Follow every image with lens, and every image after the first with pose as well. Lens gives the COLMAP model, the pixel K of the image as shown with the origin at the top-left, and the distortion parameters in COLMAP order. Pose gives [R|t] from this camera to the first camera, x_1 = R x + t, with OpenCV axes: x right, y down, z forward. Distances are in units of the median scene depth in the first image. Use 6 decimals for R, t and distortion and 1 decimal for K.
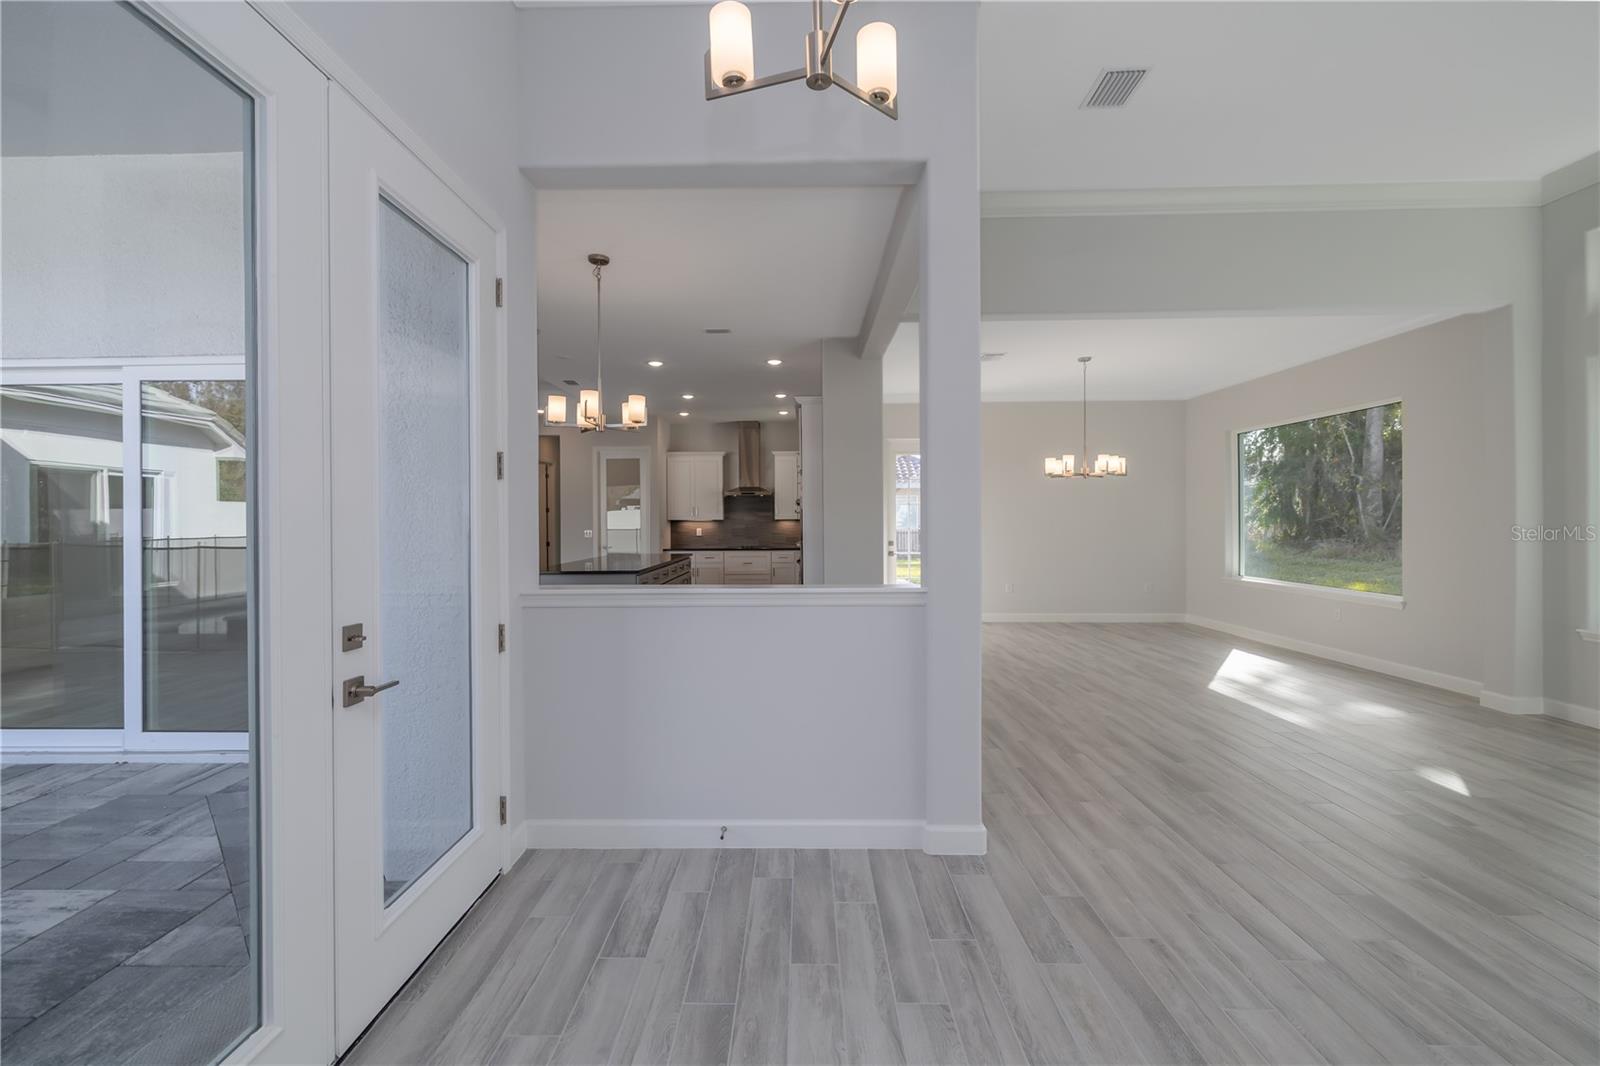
lens RADIAL K [[670.3, 0, 802.8], [0, 670.3, 522.4], [0, 0, 1]] dist [-0.001677, 0.001318]
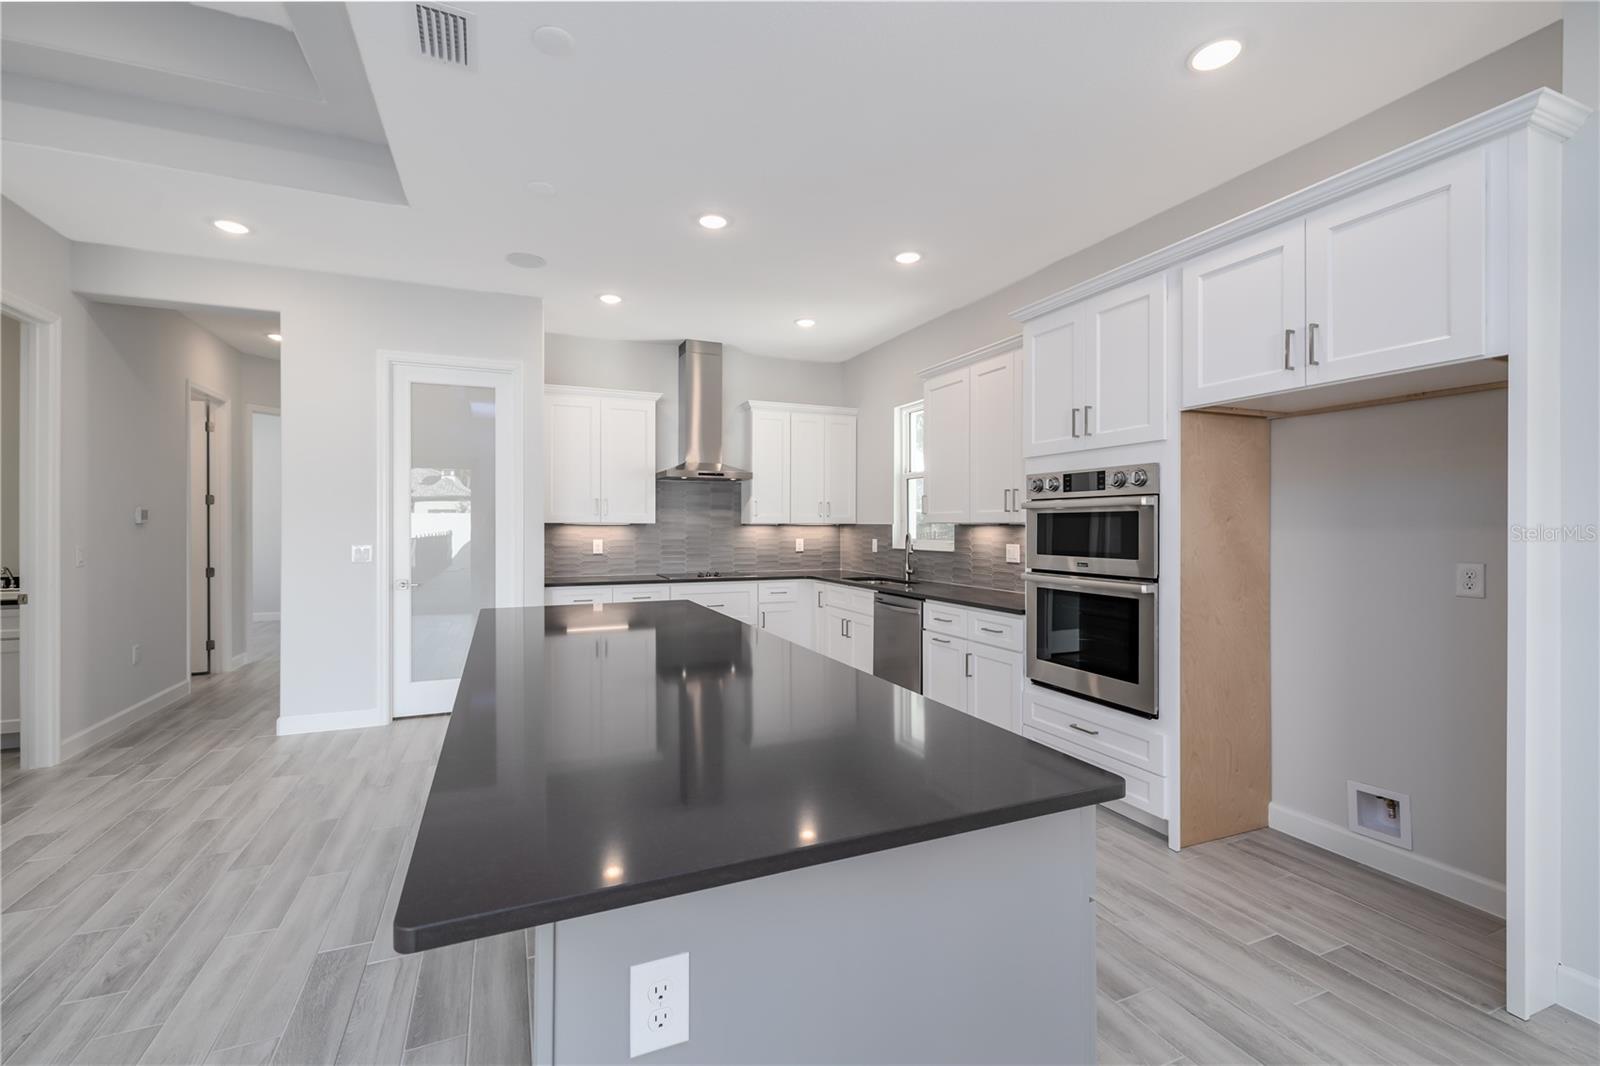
lens RADIAL K [[670.3, 0, 794.4], [0, 670.3, 526.0], [0, 0, 1]] dist [-0.001677, 0.001318]
pose [[0.911181, 0.007660, 0.411936, -0.245909], [-0.003727, 0.999939, -0.010350, 0.003443], [-0.411990, 0.007896, 0.911154, 0.502765]]
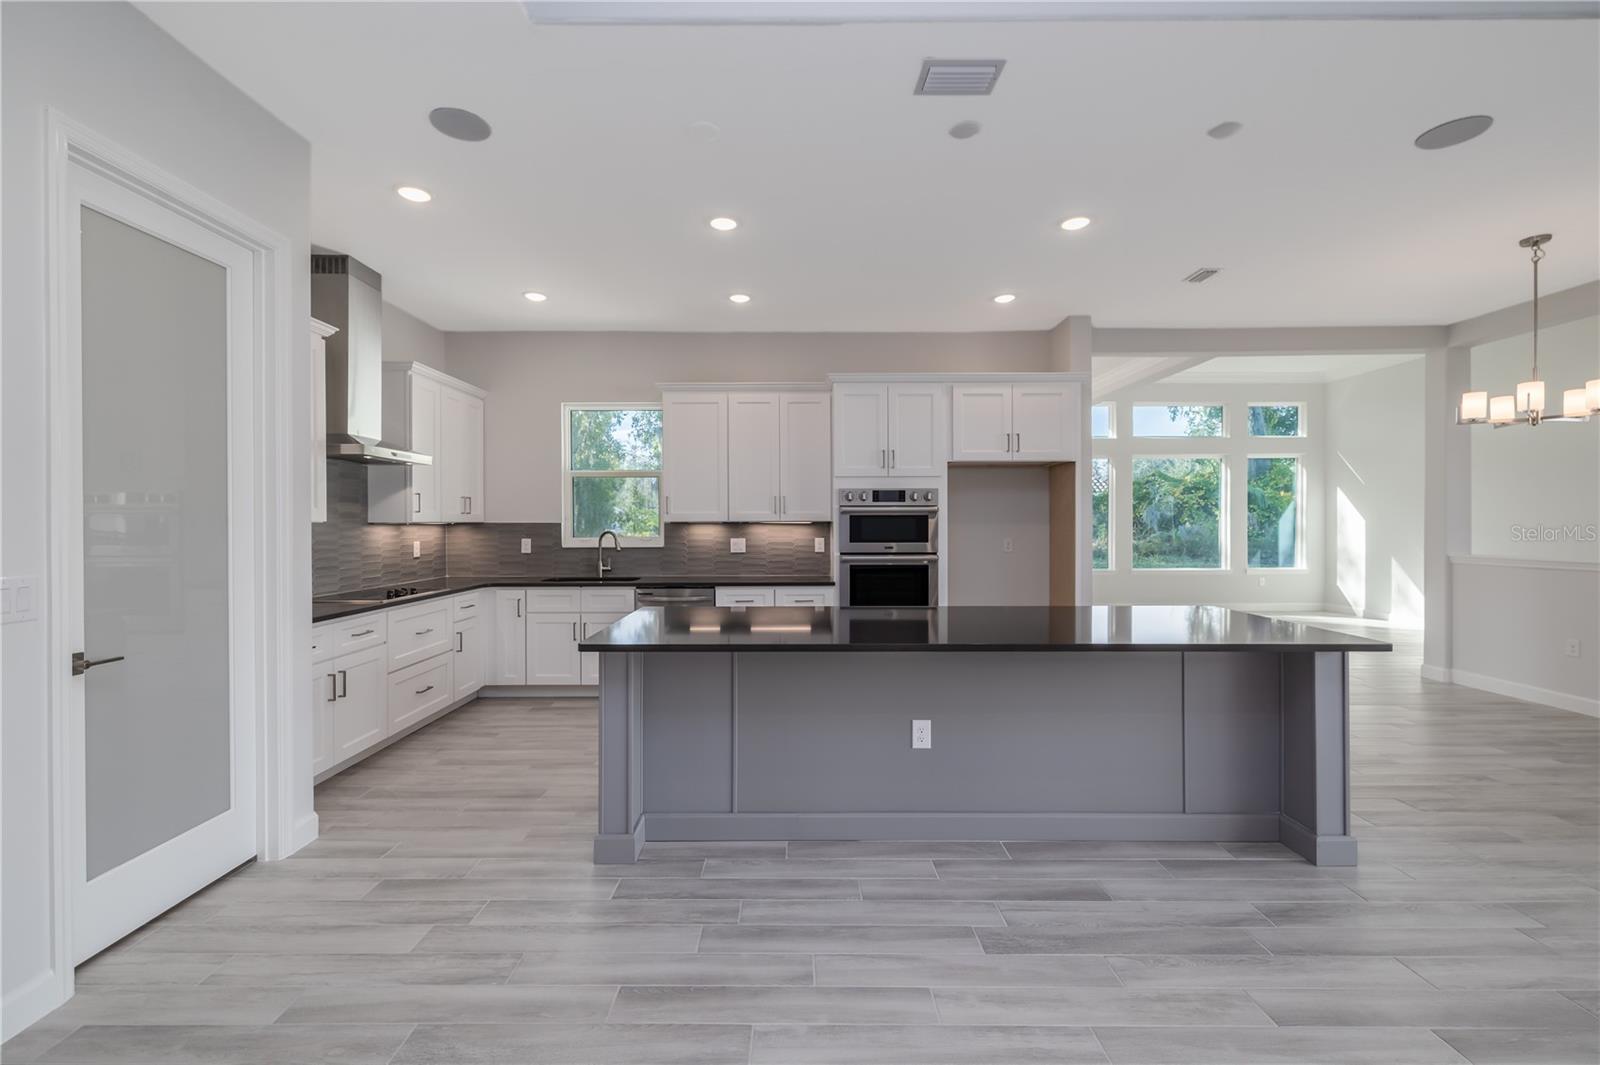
lens RADIAL K [[670.3, 0, 795.4], [0, 670.3, 522.3], [0, 0, 1]] dist [-0.001677, 0.001318]
pose [[-0.017894, 0.008097, 0.999807, -0.487016], [0.012088, 0.999896, -0.007881, 0.002028], [-0.999767, 0.011945, -0.017990, 0.798107]]
